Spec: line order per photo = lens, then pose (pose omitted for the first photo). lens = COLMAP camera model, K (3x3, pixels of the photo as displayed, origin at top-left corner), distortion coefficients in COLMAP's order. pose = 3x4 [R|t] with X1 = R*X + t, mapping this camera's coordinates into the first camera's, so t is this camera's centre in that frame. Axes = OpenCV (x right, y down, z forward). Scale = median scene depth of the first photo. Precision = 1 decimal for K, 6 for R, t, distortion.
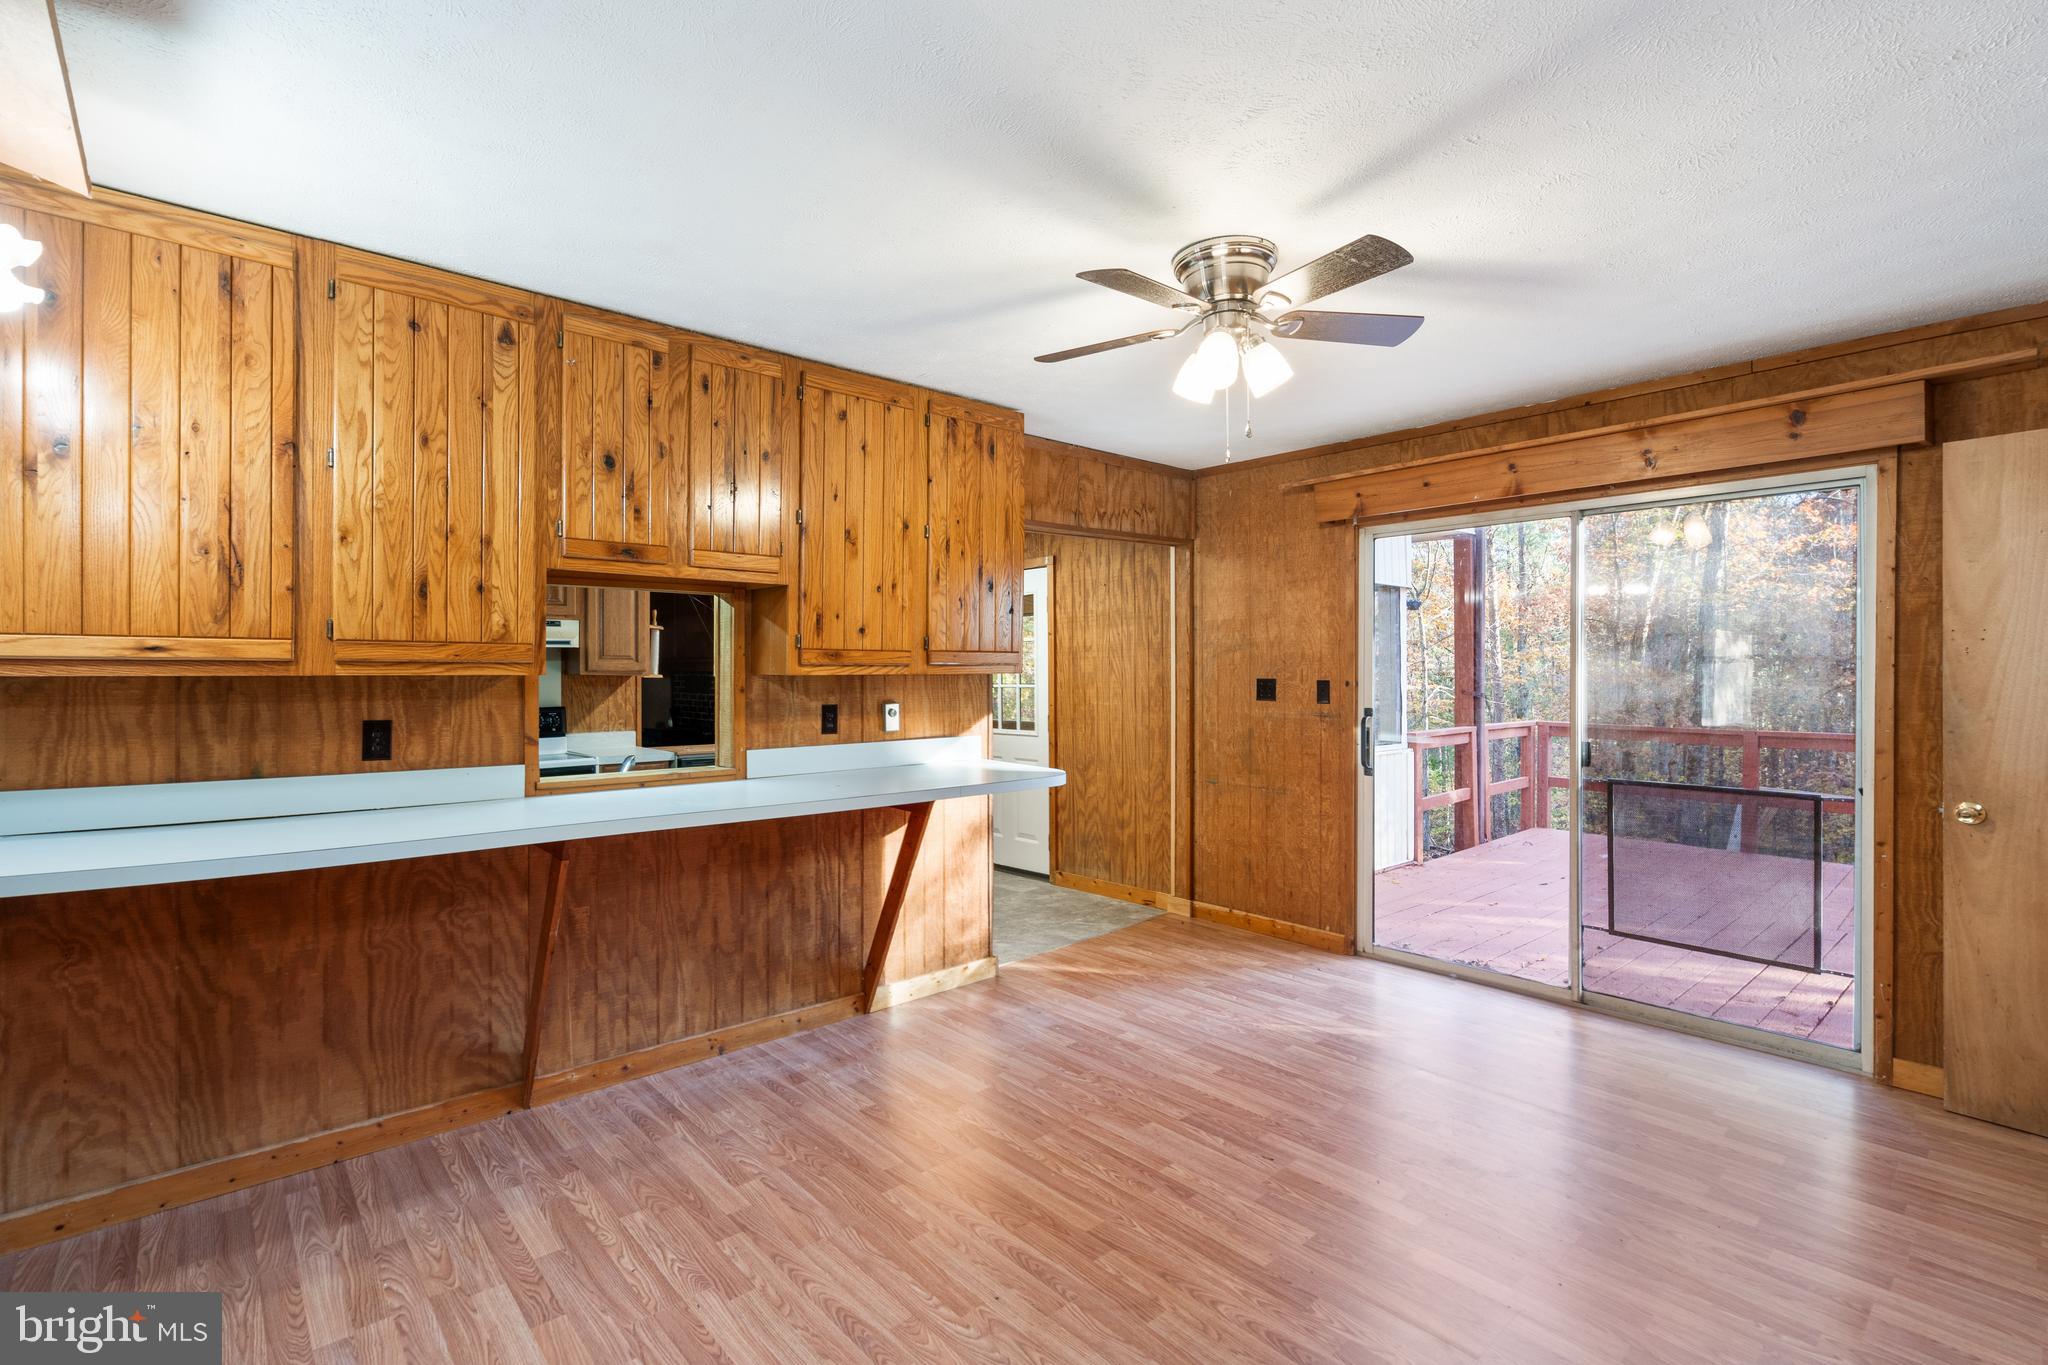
lens RADIAL K [[941.0, 0, 1018.5], [0, 941.0, 679.0], [0, 0, 1]] dist [-0.005041, 0.001546]
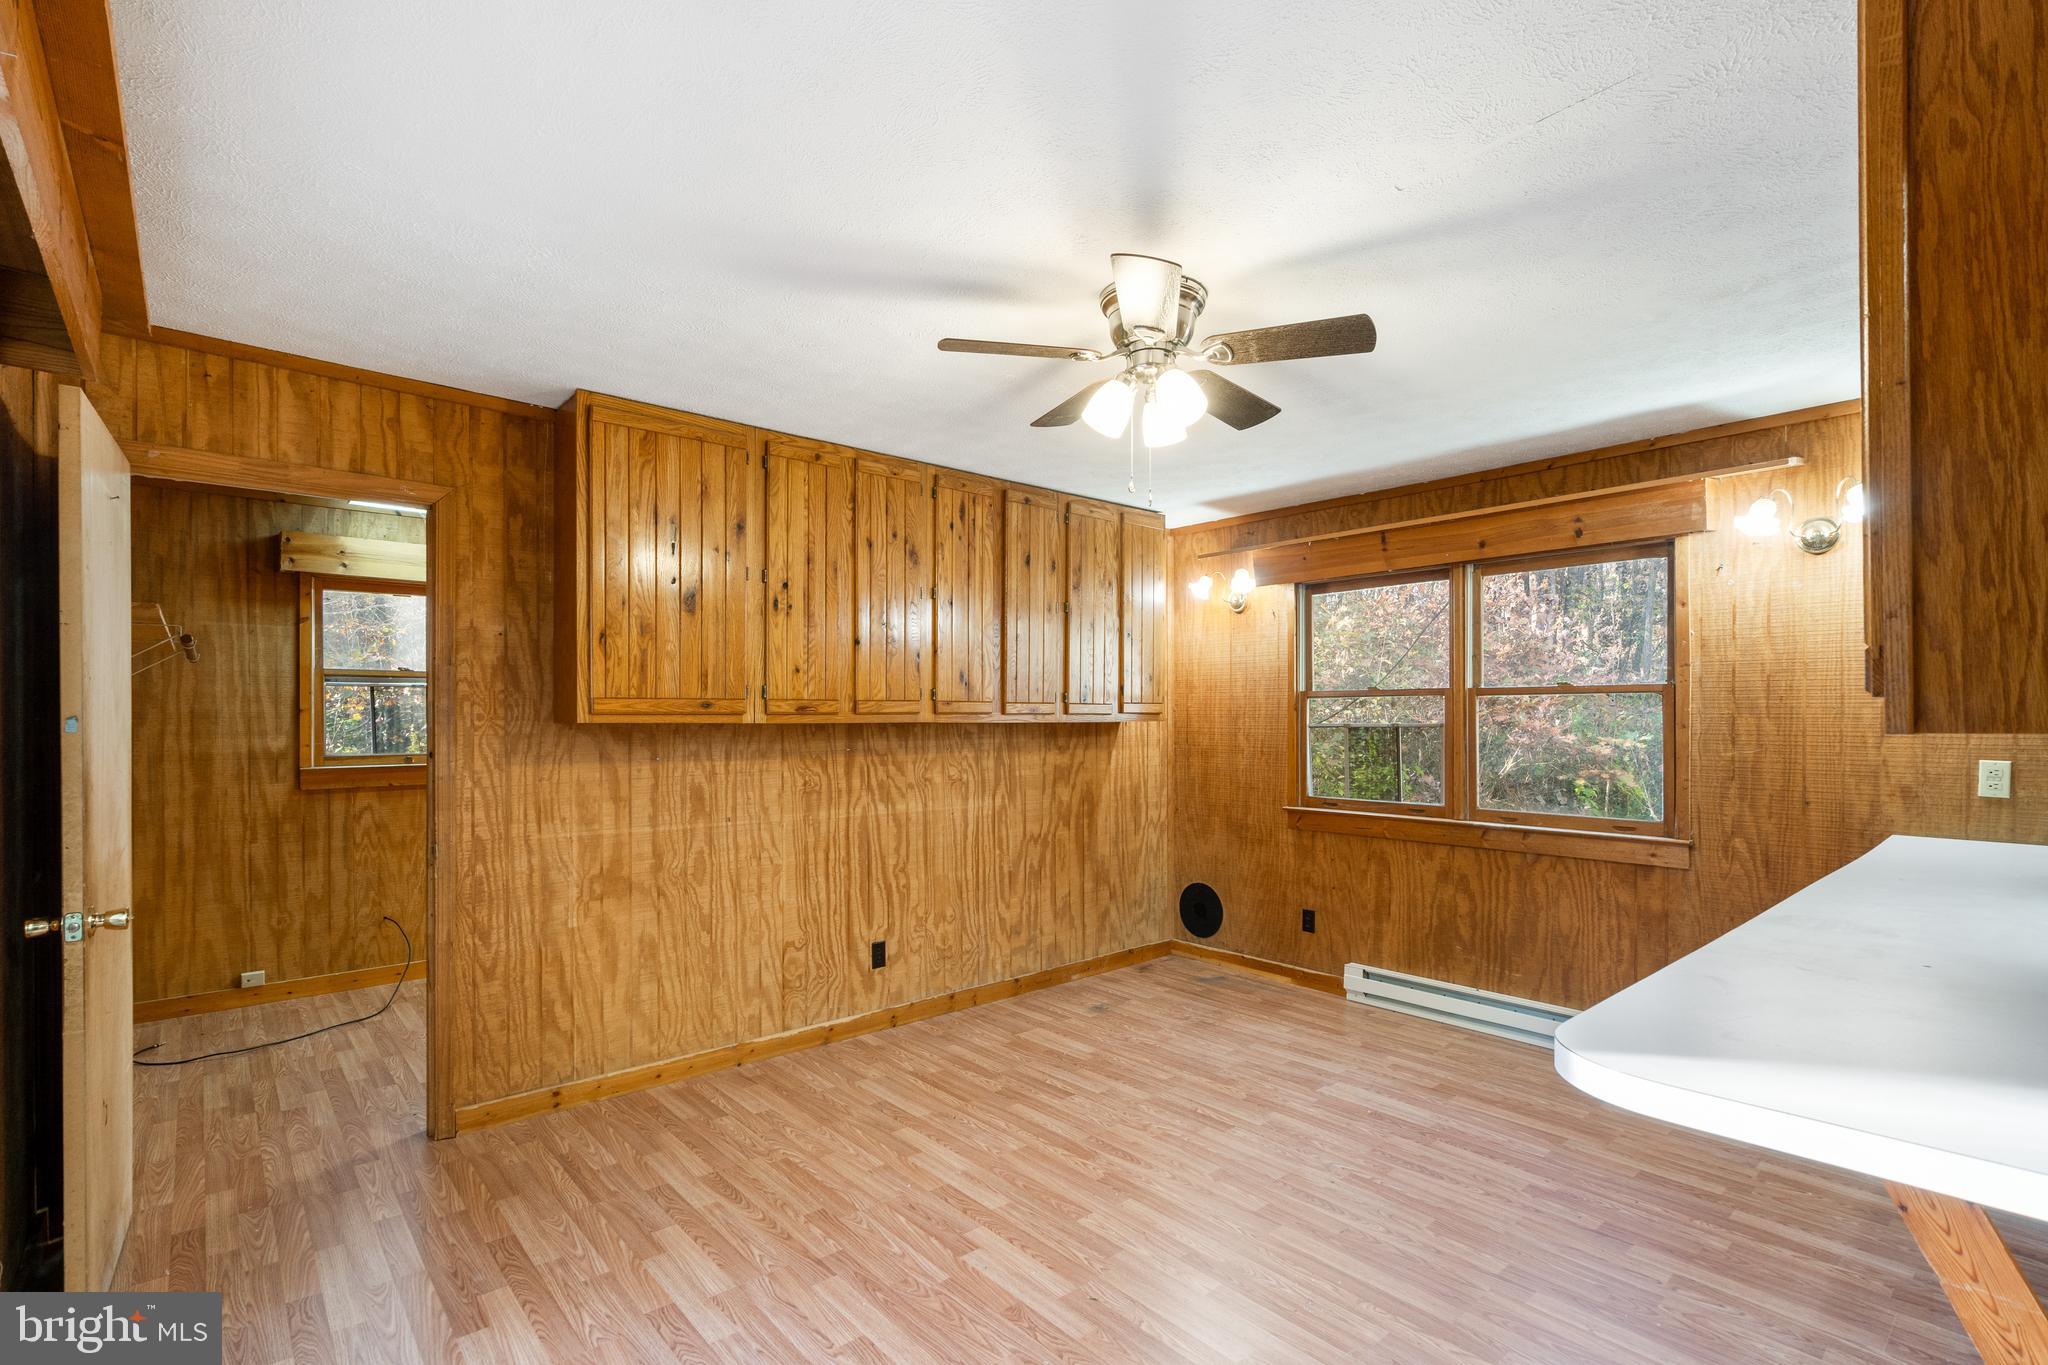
lens RADIAL K [[941.0, 0, 1033.0], [0, 941.0, 718.4], [0, 0, 1]] dist [-0.005041, 0.001546]
pose [[-0.999999, 0.001220, -0.000046, 0.248113], [0.001220, 0.999979, 0.006344, -0.013070], [0.000053, 0.006344, -0.999980, 1.425900]]
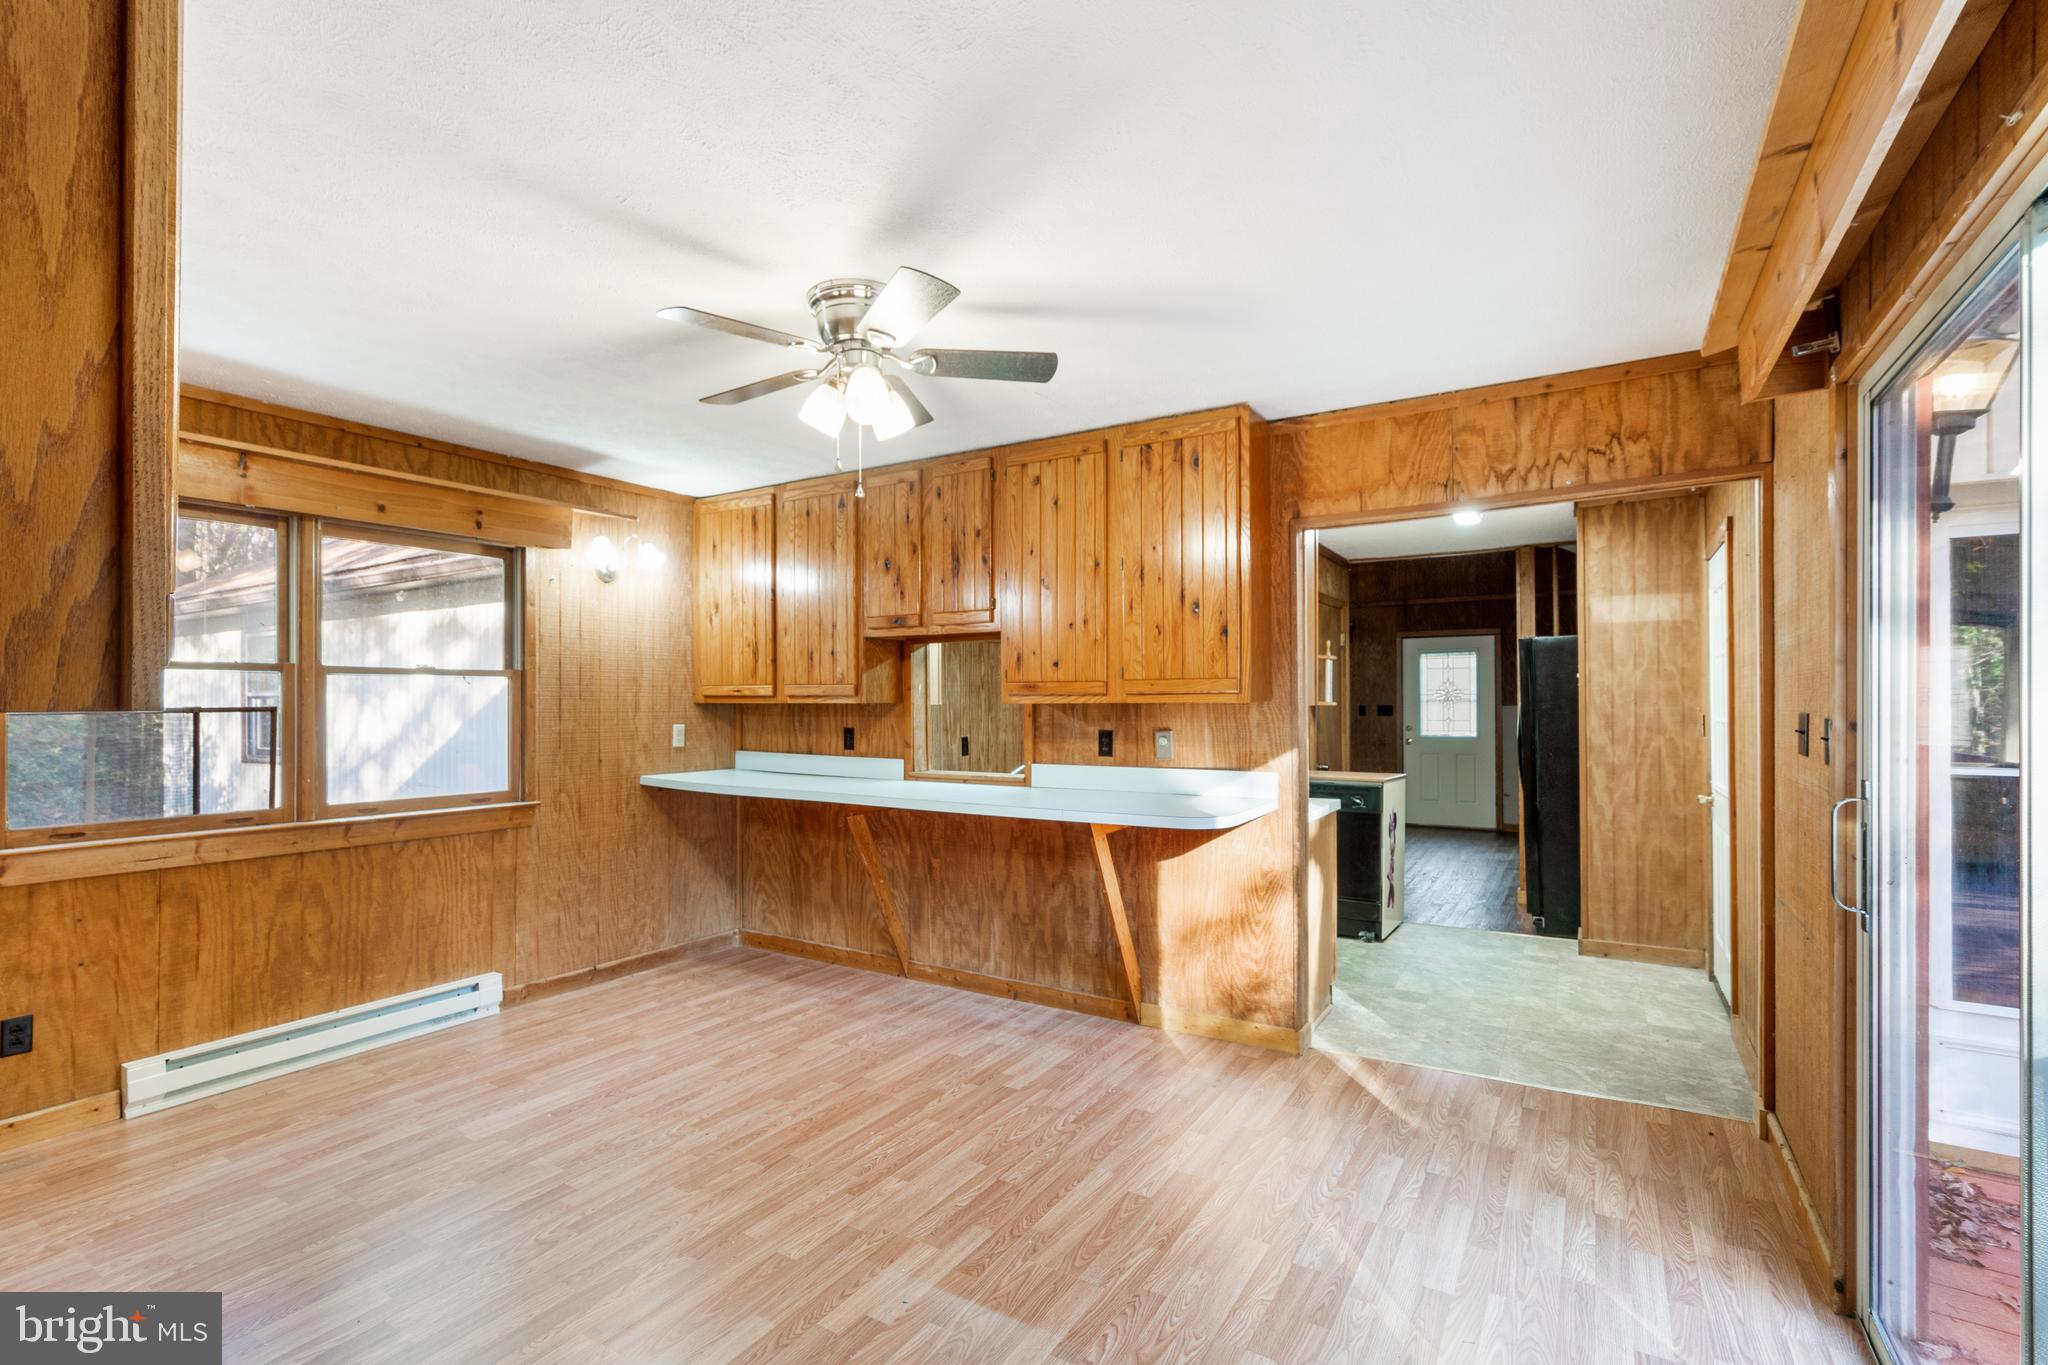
lens RADIAL K [[941.0, 0, 996.5], [0, 941.0, 701.2], [0, 0, 1]] dist [-0.005041, 0.001546]
pose [[0.273037, 0.002617, -0.962000, 0.904681], [-0.004601, 0.999988, 0.001414, -0.008386], [0.961992, 0.004040, 0.273046, 0.623434]]
